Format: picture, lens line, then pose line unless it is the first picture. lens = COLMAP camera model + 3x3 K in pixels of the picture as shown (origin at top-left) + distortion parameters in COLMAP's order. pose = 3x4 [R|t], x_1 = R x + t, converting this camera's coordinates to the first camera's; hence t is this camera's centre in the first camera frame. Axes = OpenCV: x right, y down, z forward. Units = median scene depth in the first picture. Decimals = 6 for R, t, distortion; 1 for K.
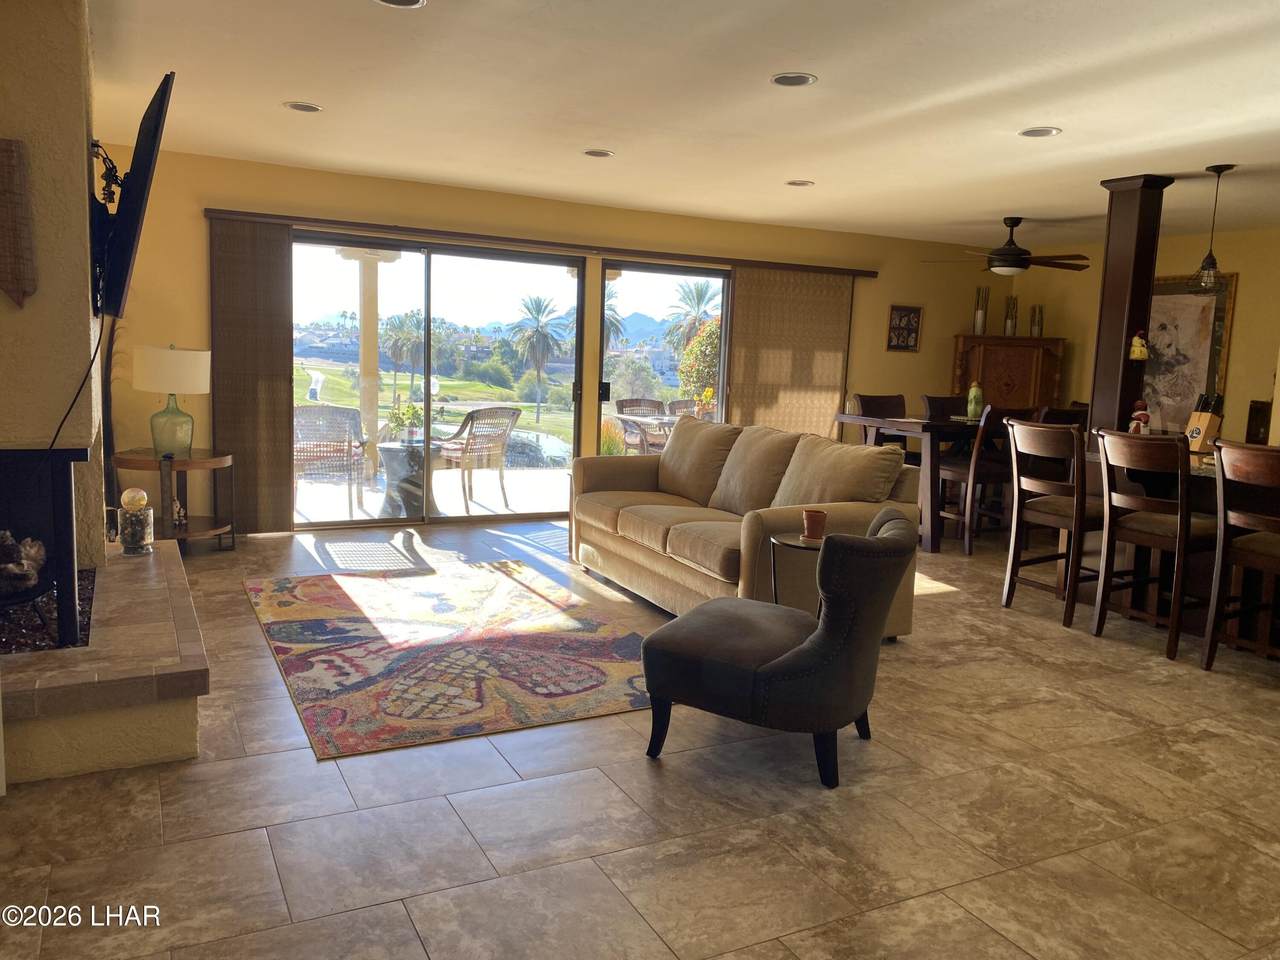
lens RADIAL K [[975.3, 0, 646.2], [0, 975.3, 474.5], [0, 0, 1]] dist [0.141710, -0.266210]
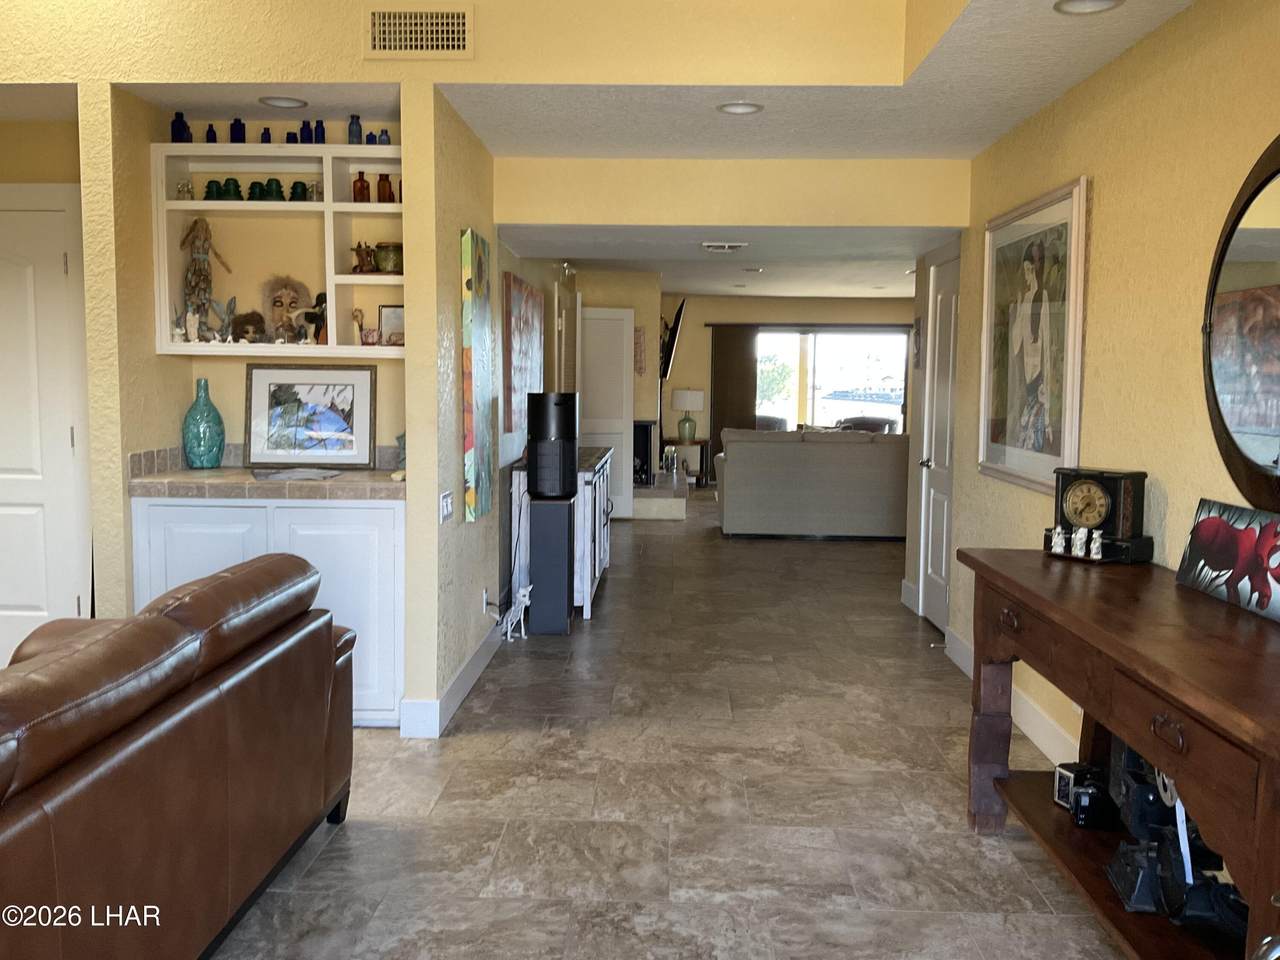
lens RADIAL K [[1087.8, 0, 640.0], [0, 1087.8, 480.0], [0, 0, 1]] dist [-0.000117, -0.000029]
pose [[0.873663, 0.018343, -0.486186, 0.488588], [-0.039404, 0.998674, -0.033129, 0.128242], [0.484934, 0.048101, 0.873227, -0.926079]]
